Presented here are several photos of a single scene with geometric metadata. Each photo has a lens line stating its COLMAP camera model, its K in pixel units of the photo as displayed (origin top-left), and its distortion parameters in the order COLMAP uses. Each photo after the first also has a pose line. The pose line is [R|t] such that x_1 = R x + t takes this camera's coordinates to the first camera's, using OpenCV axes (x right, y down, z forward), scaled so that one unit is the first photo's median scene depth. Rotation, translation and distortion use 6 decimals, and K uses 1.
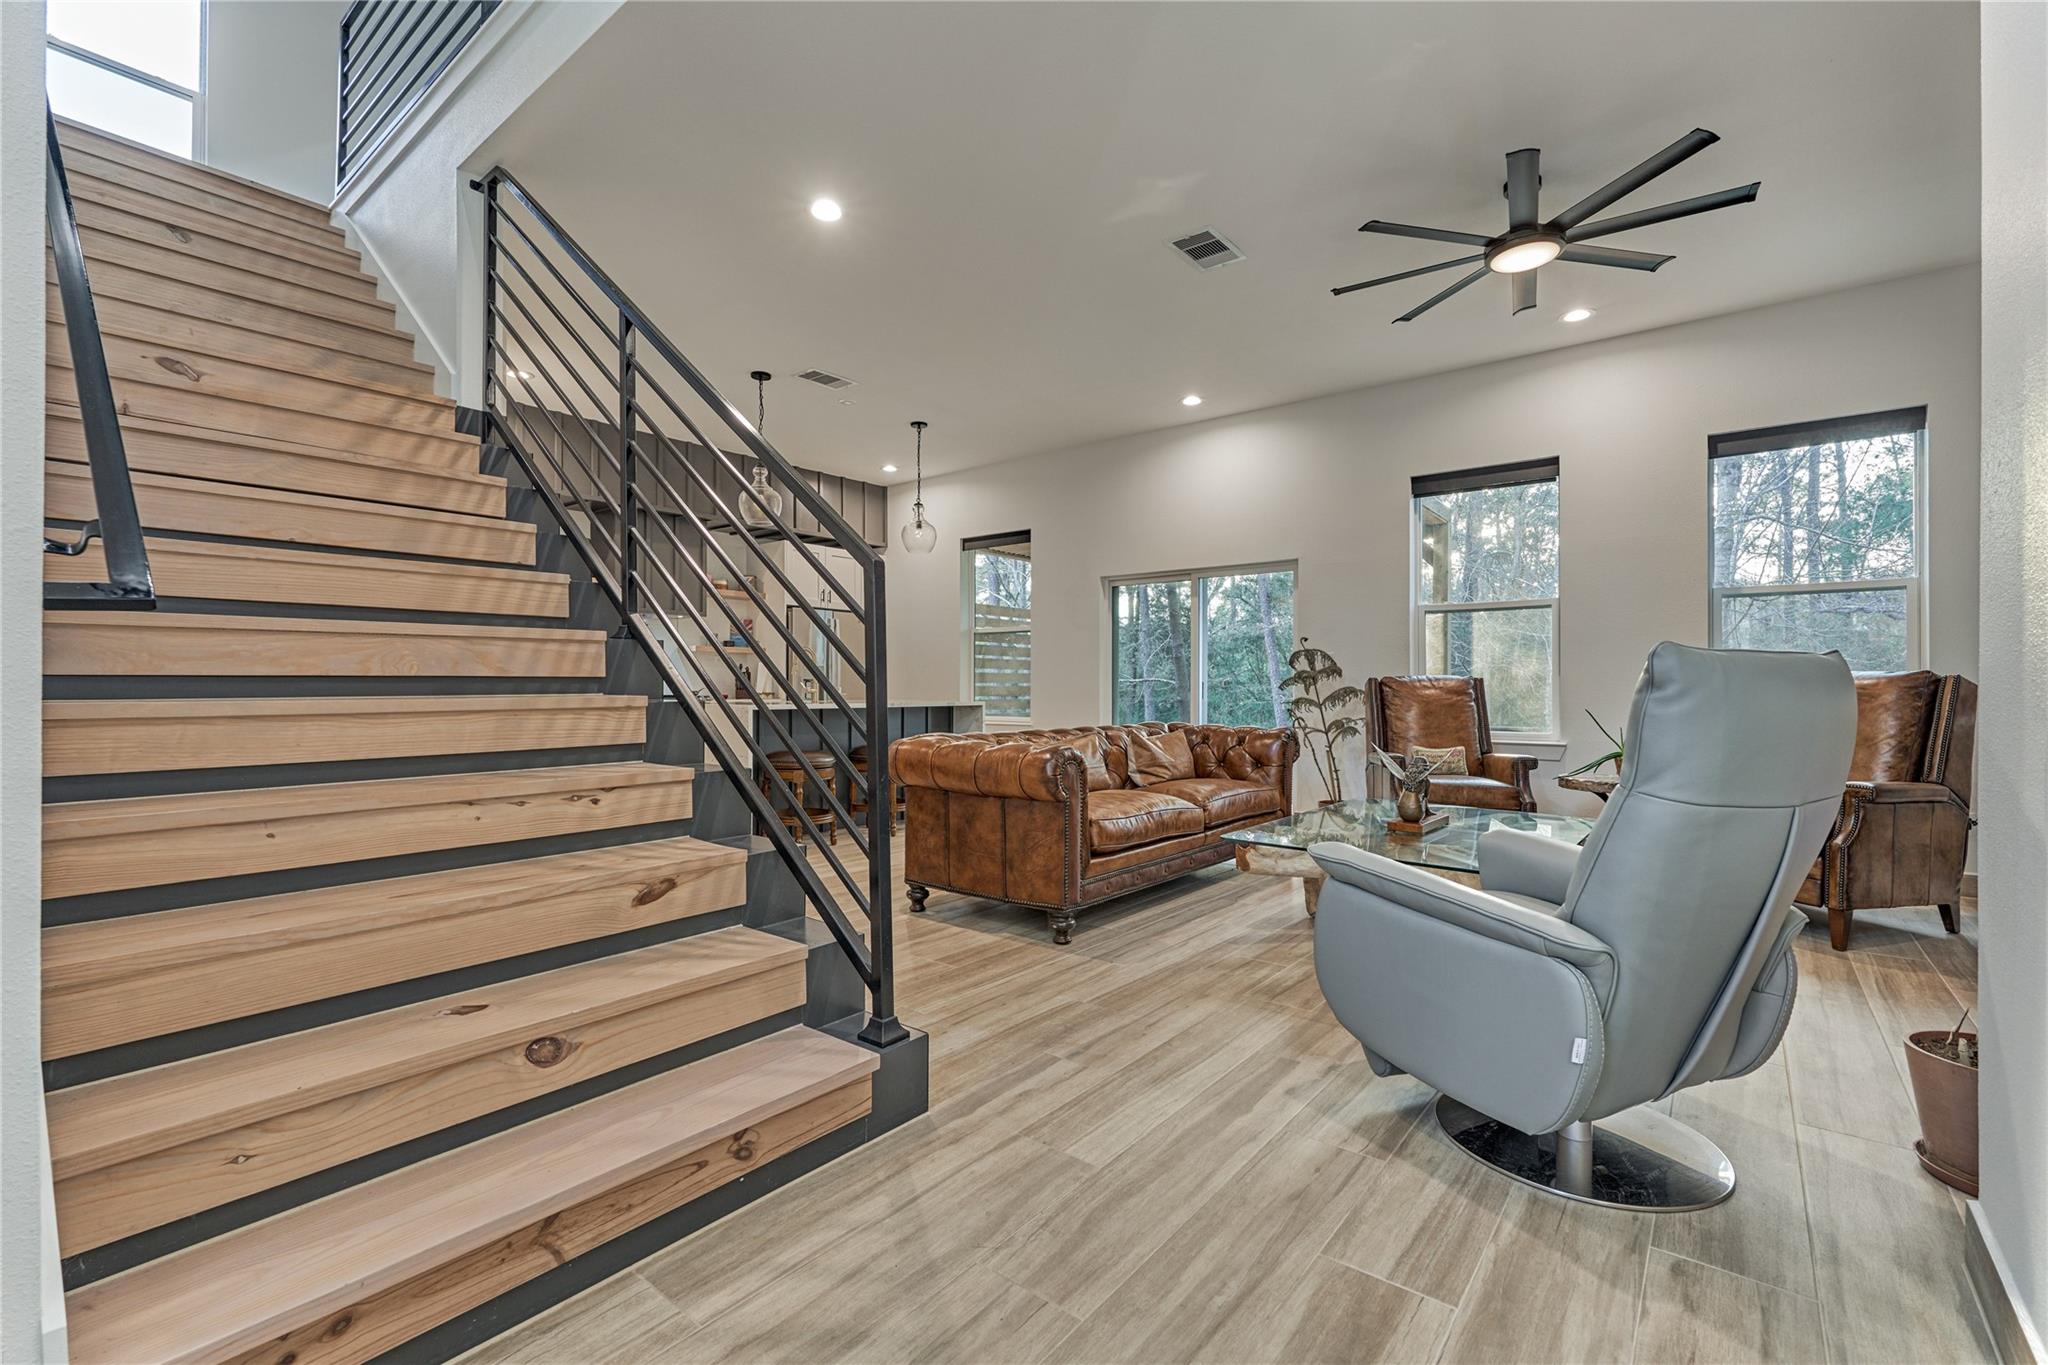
lens RADIAL K [[890.0, 0, 1024.0], [0, 890.0, 682.5], [0, 0, 1]] dist [-0.004453, 0.000738]
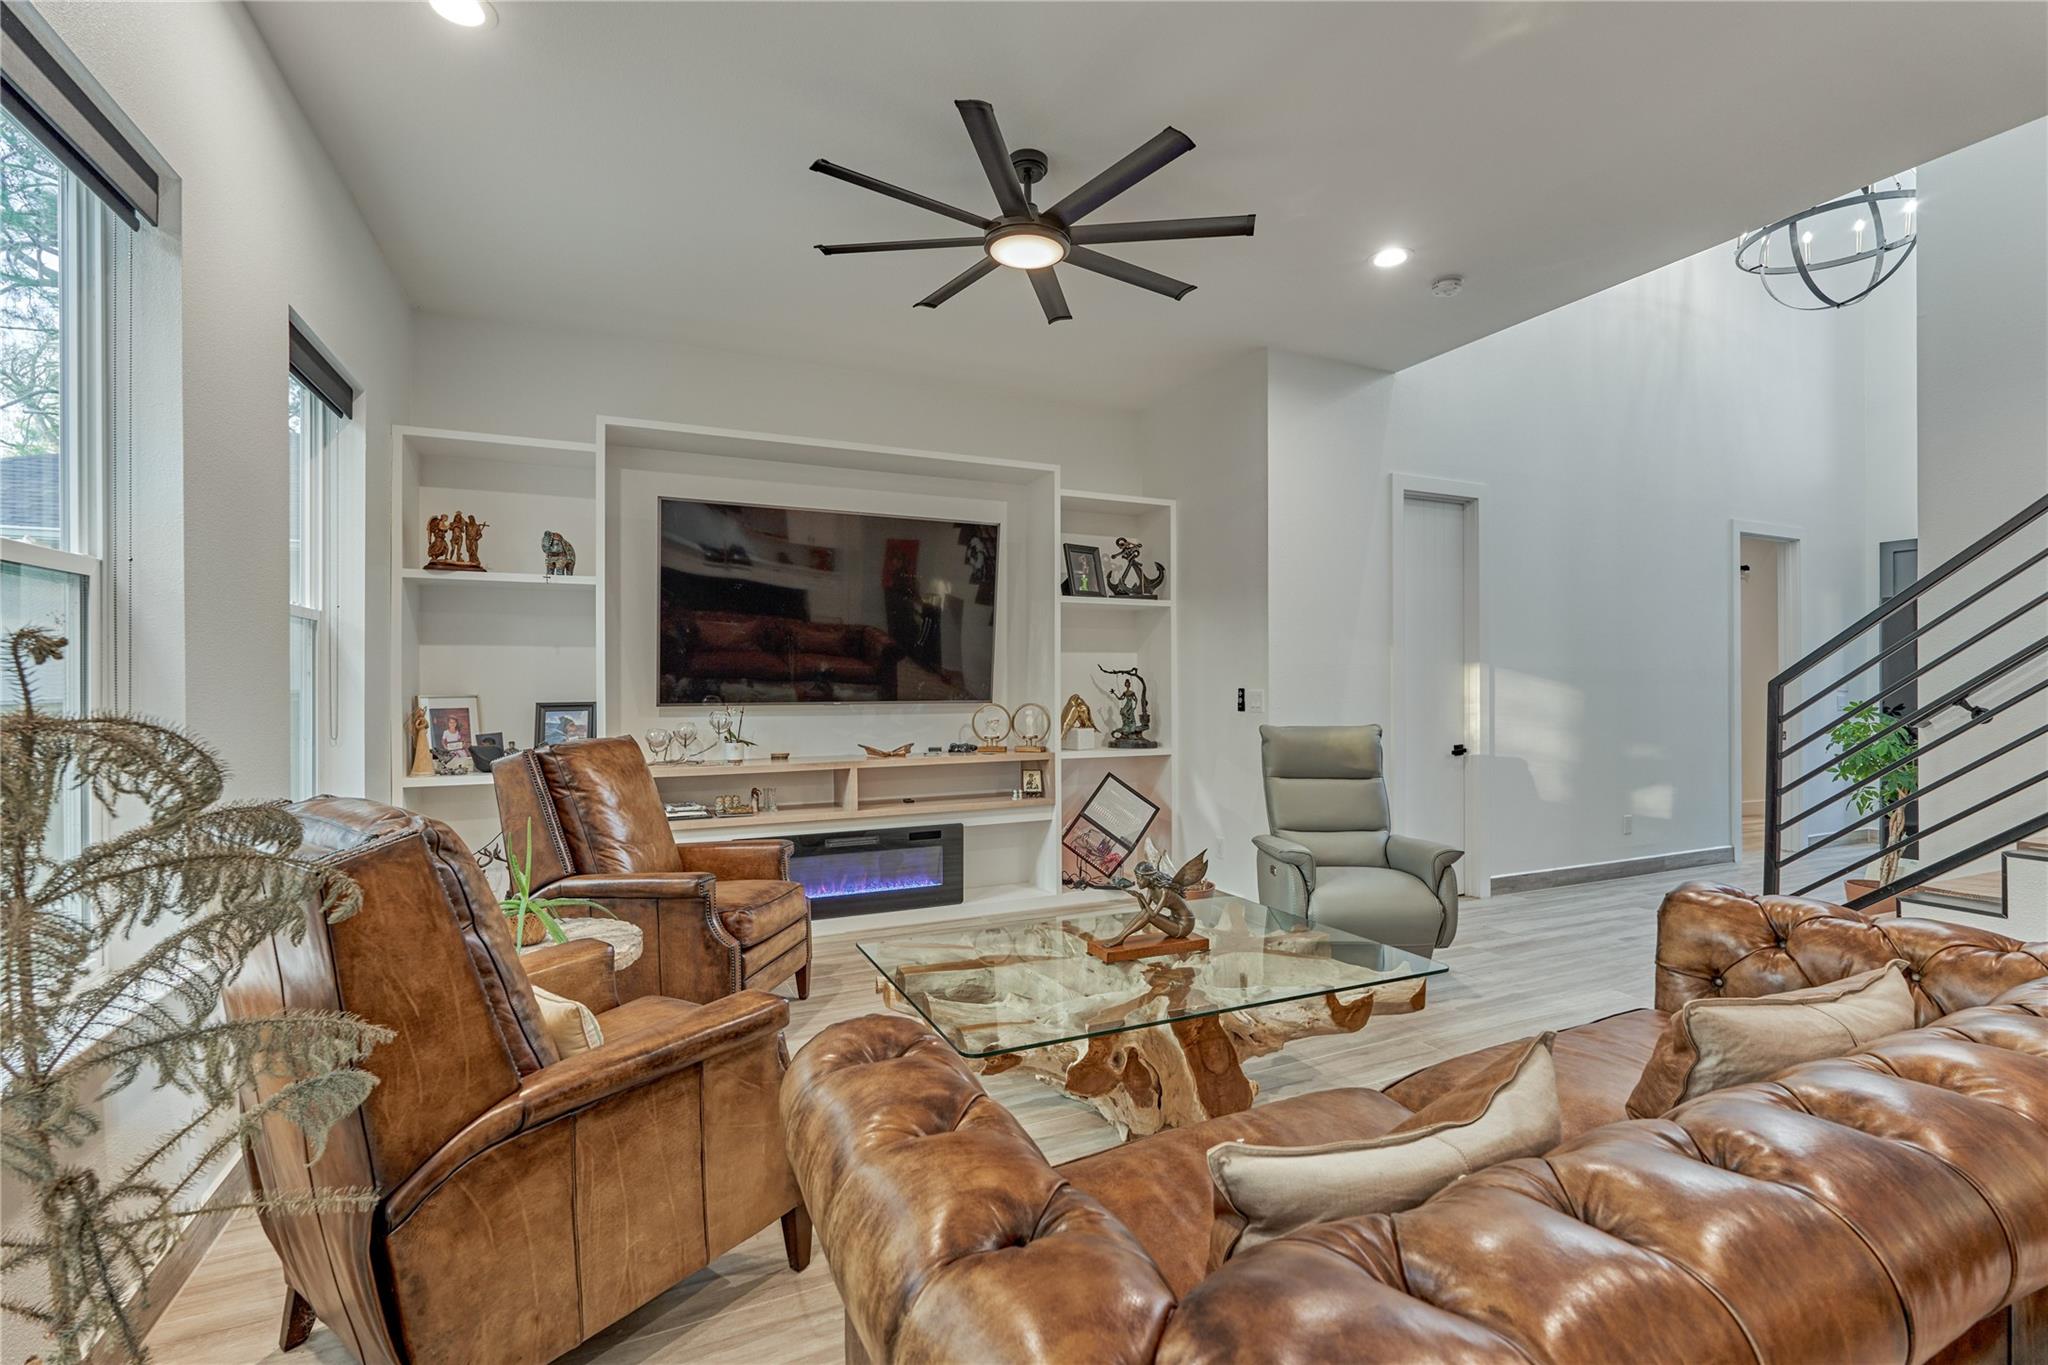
lens RADIAL K [[912.2, 0, 1024.0], [0, 912.2, 682.5], [0, 0, 1]] dist [0.000647, 0.000039]
pose [[-0.895868, 0.003384, 0.444308, 0.154383], [0.002929, 0.999994, -0.001711, -0.058589], [-0.444311, -0.000231, -0.895872, 1.445834]]
